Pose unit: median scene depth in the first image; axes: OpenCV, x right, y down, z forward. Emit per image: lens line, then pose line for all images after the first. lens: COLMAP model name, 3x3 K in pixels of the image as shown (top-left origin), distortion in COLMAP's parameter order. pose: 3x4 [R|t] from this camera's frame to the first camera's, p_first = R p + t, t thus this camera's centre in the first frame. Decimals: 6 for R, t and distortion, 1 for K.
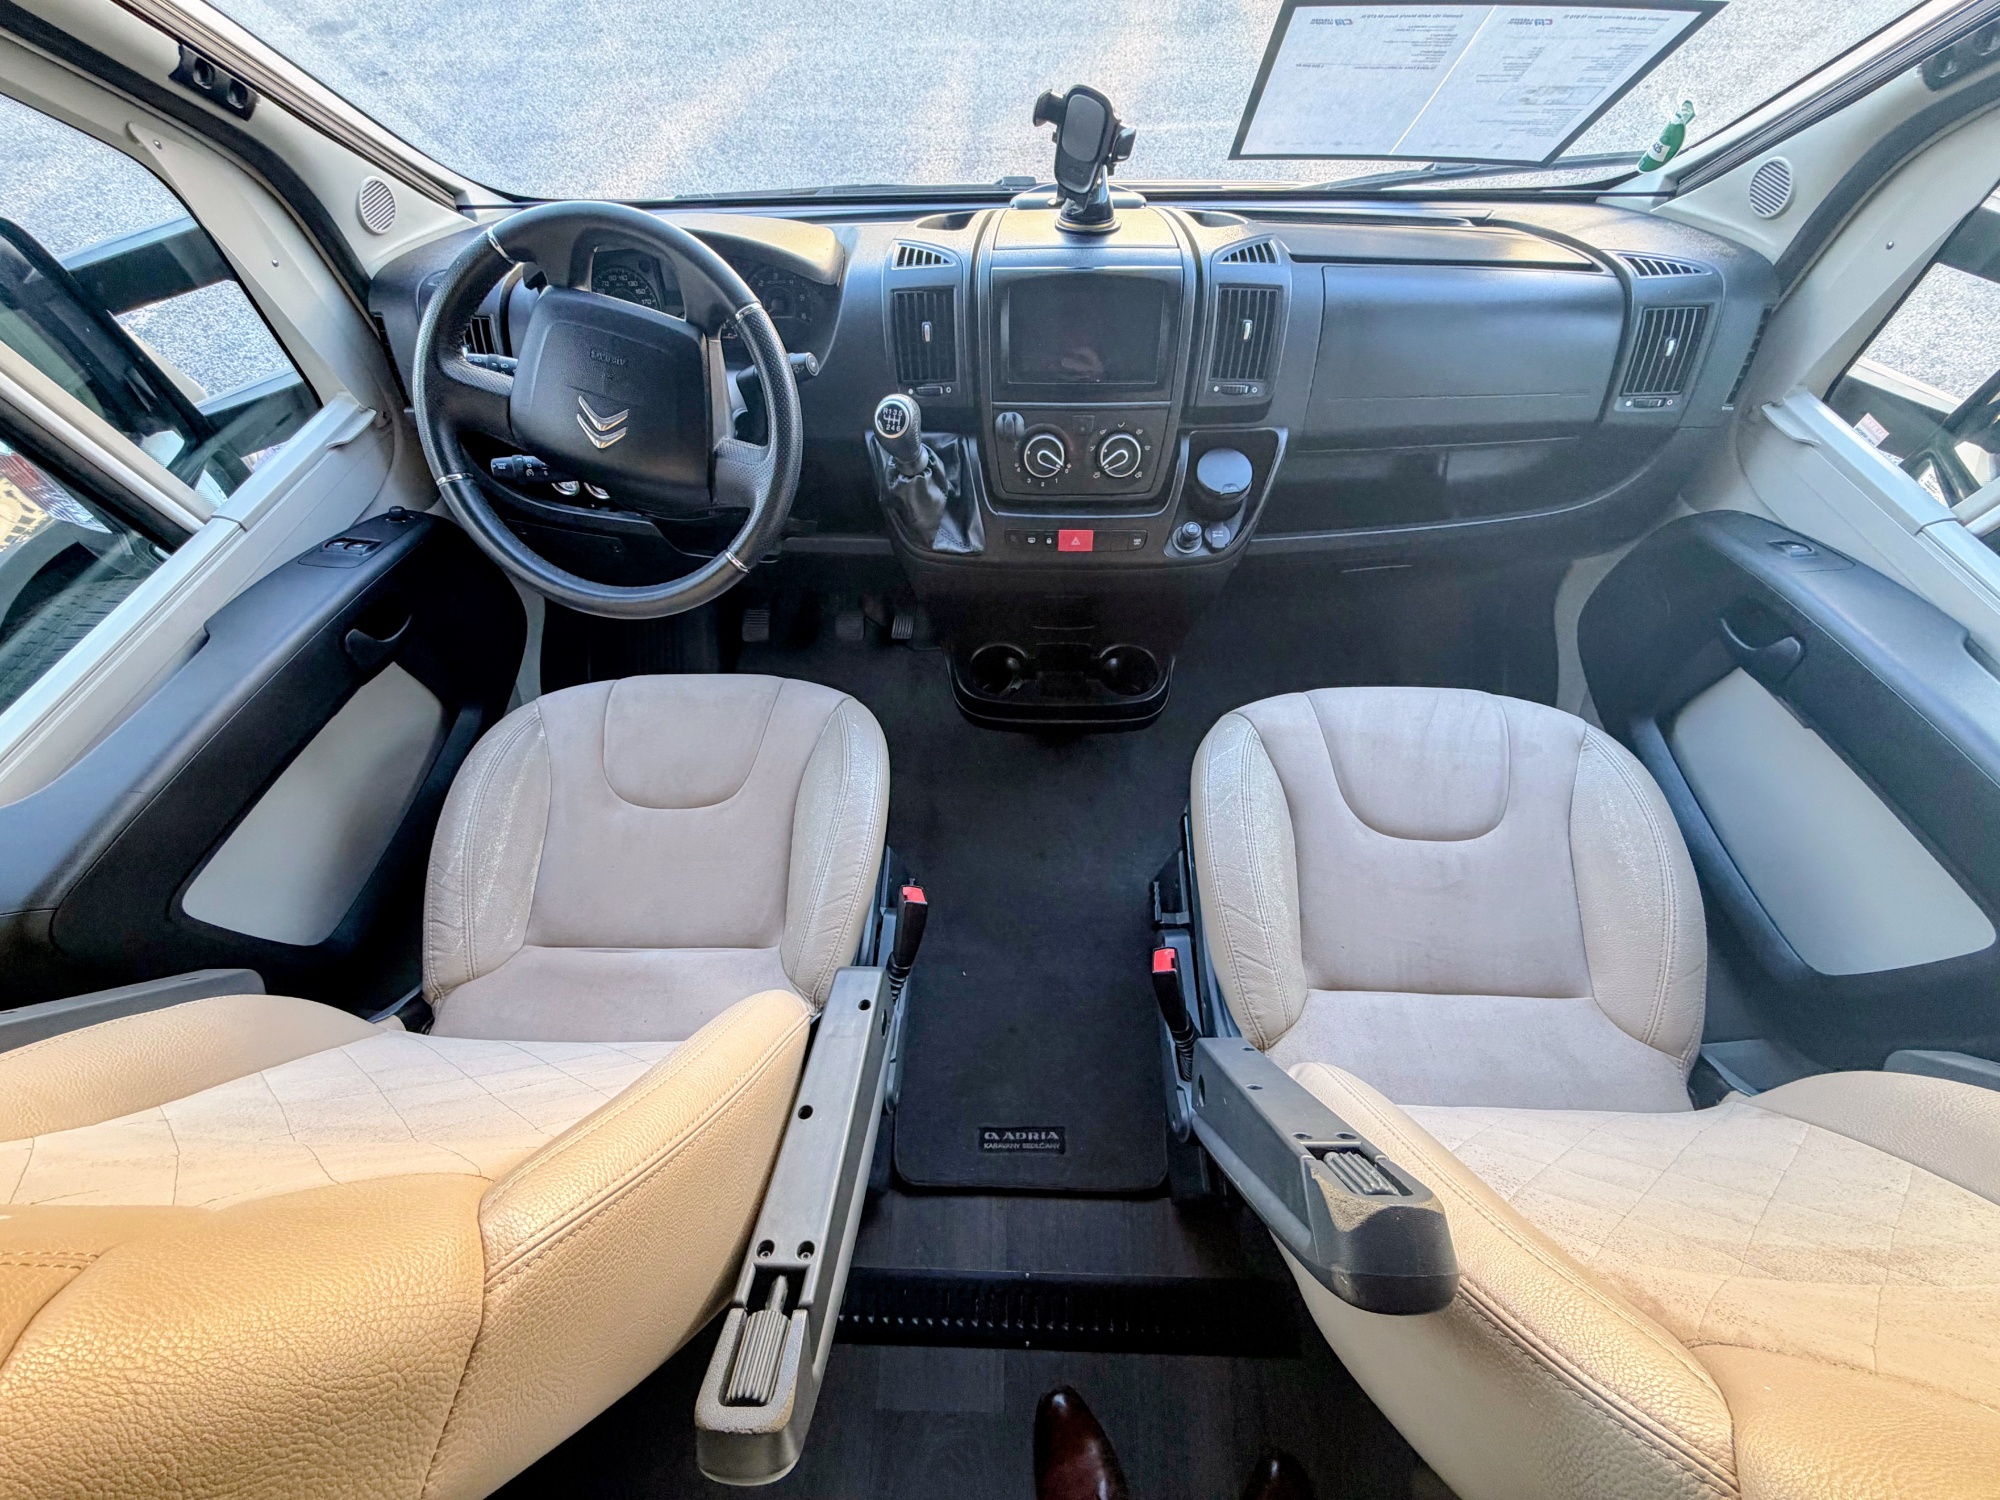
lens RADIAL K [[799.8, 0, 1000.0], [0, 799.8, 753.5], [0, 0, 1]] dist [0.001163, -0.000658]
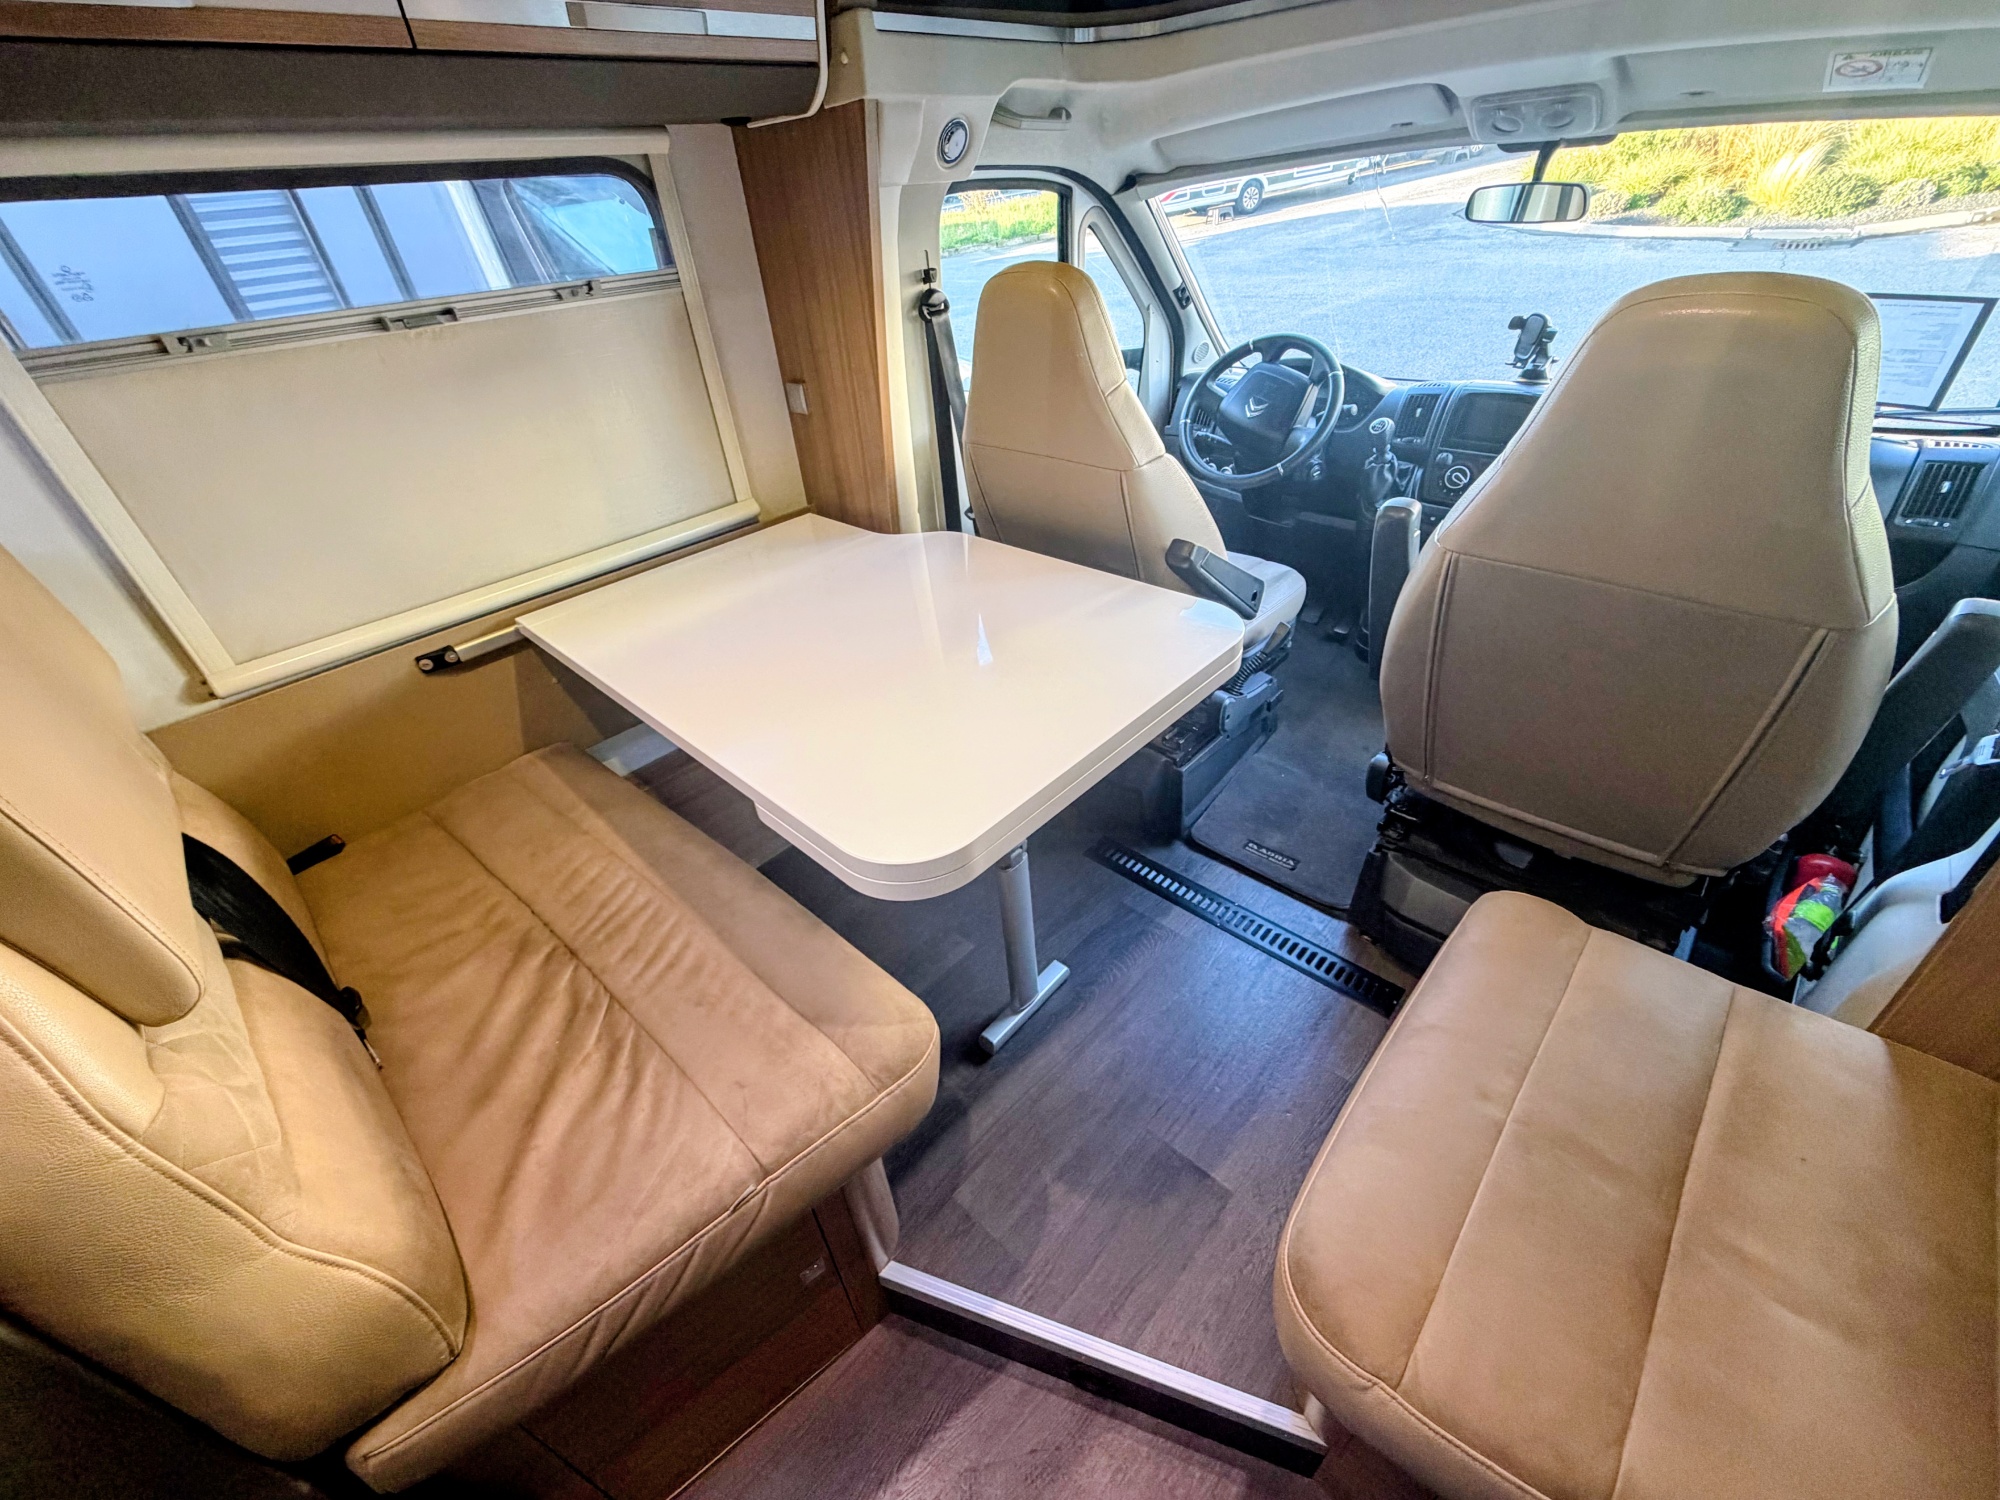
lens RADIAL K [[799.8, 0, 989.2], [0, 799.8, 747.4], [0, 0, 1]] dist [0.001163, -0.000658]
pose [[0.749510, 0.352843, -0.560122, 0.496984], [-0.522852, 0.834483, -0.173964, 1.035844], [0.406030, 0.423248, 0.809939, -0.683107]]
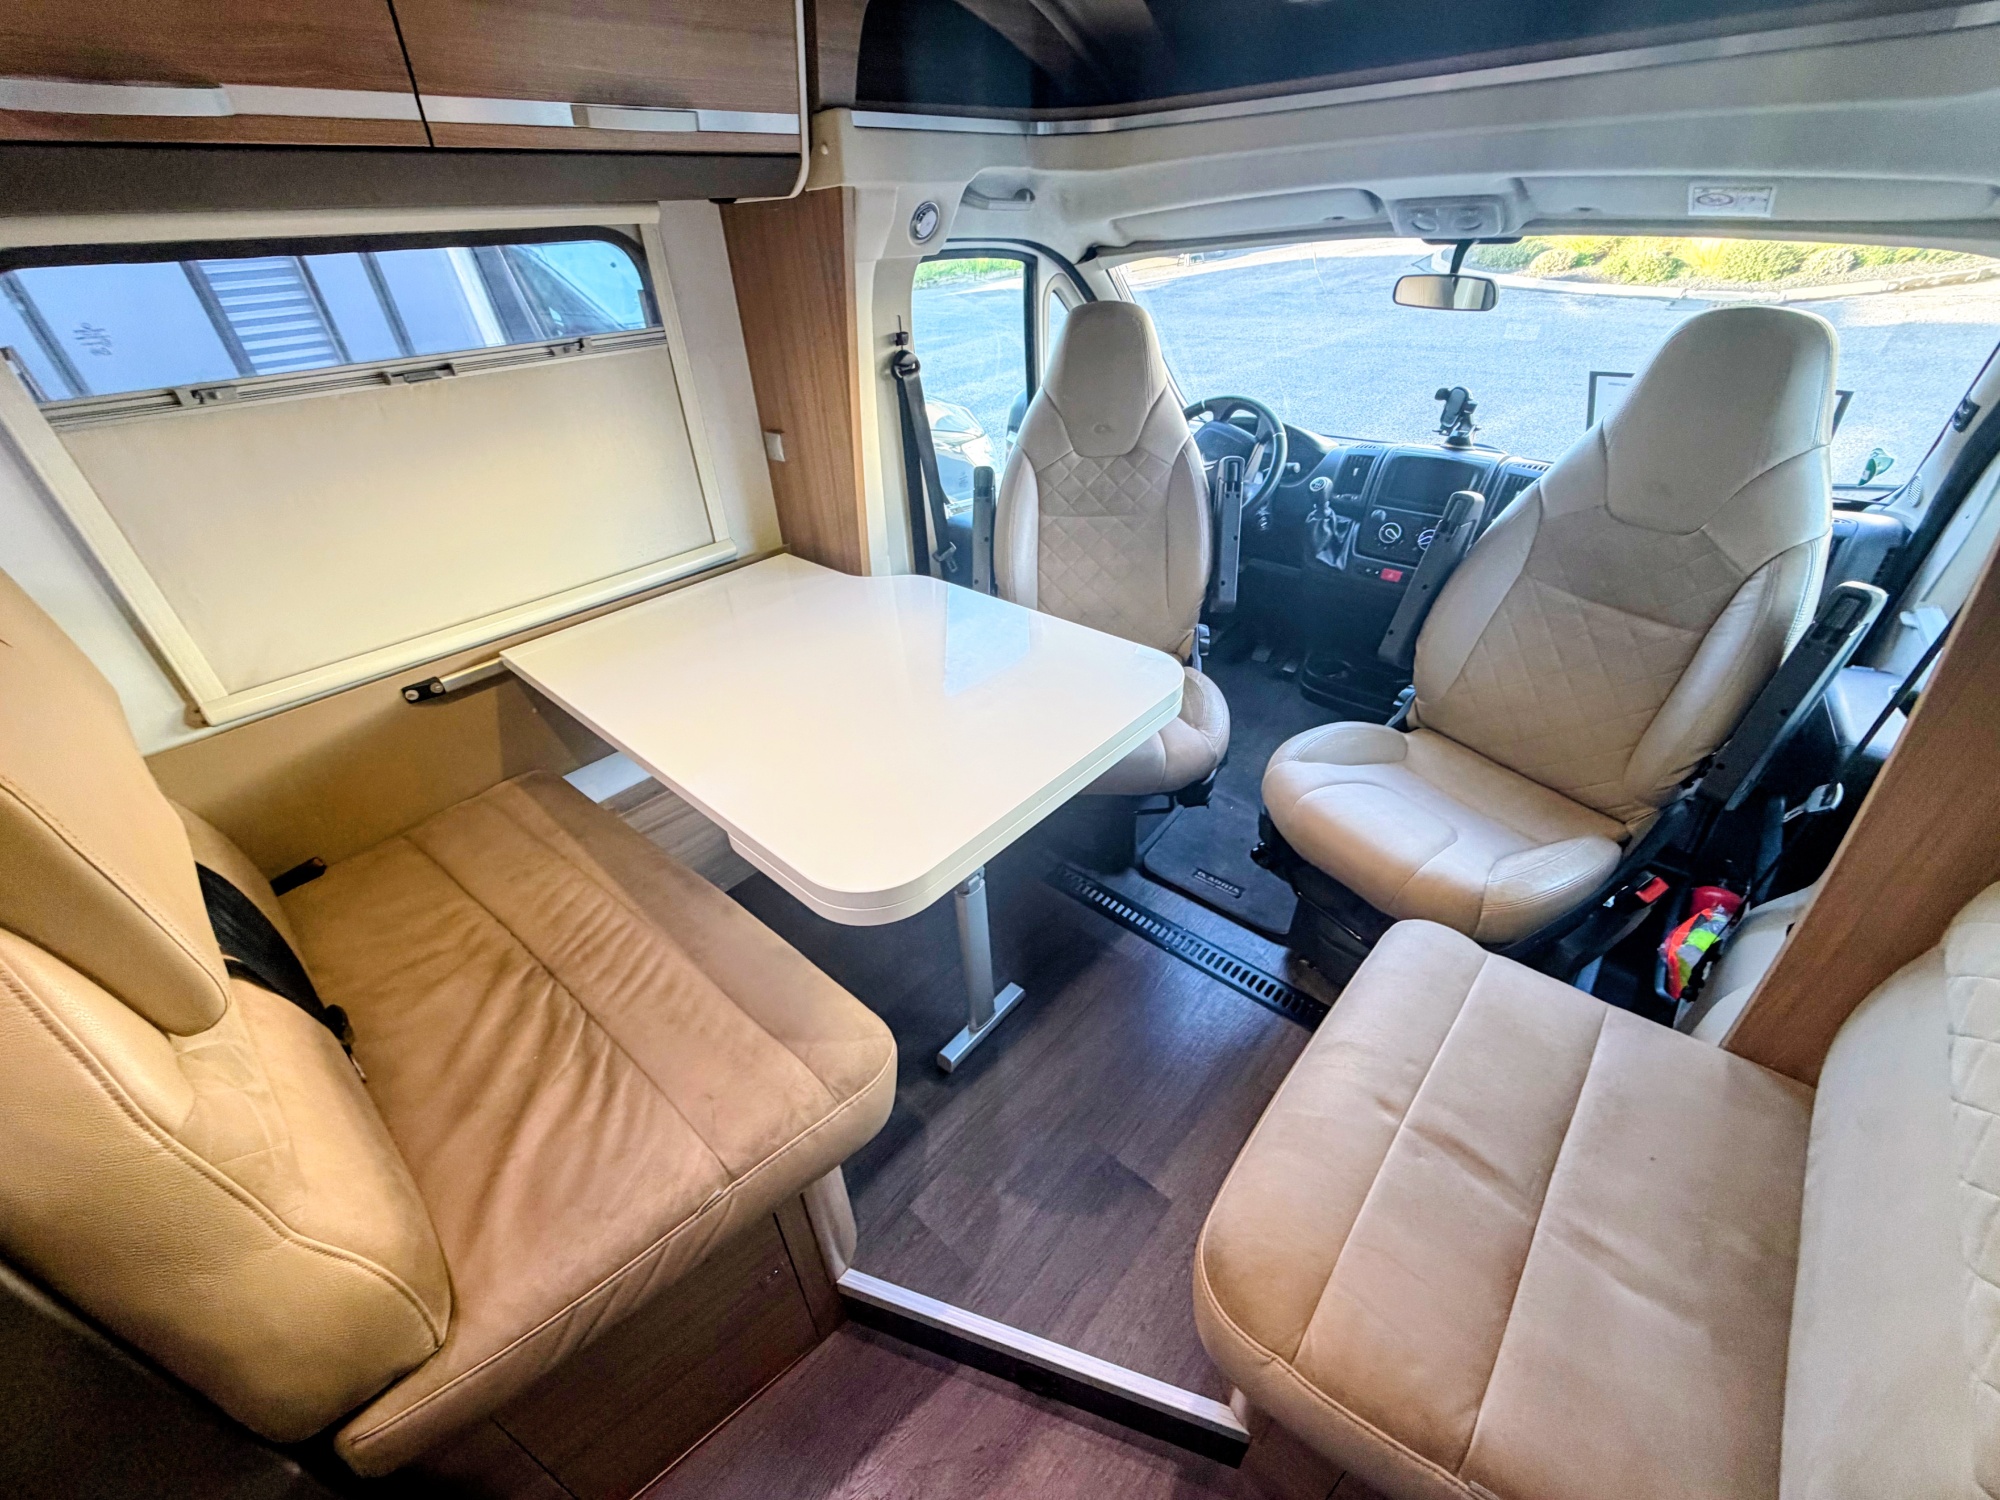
lens RADIAL K [[799.8, 0, 988.8], [0, 799.8, 747.3], [0, 0, 1]] dist [0.001163, -0.000658]
pose [[0.763679, 0.347661, -0.543991, 0.558877], [-0.527010, 0.822412, -0.214243, 1.022967], [0.372901, 0.450301, 0.811279, -0.761641]]
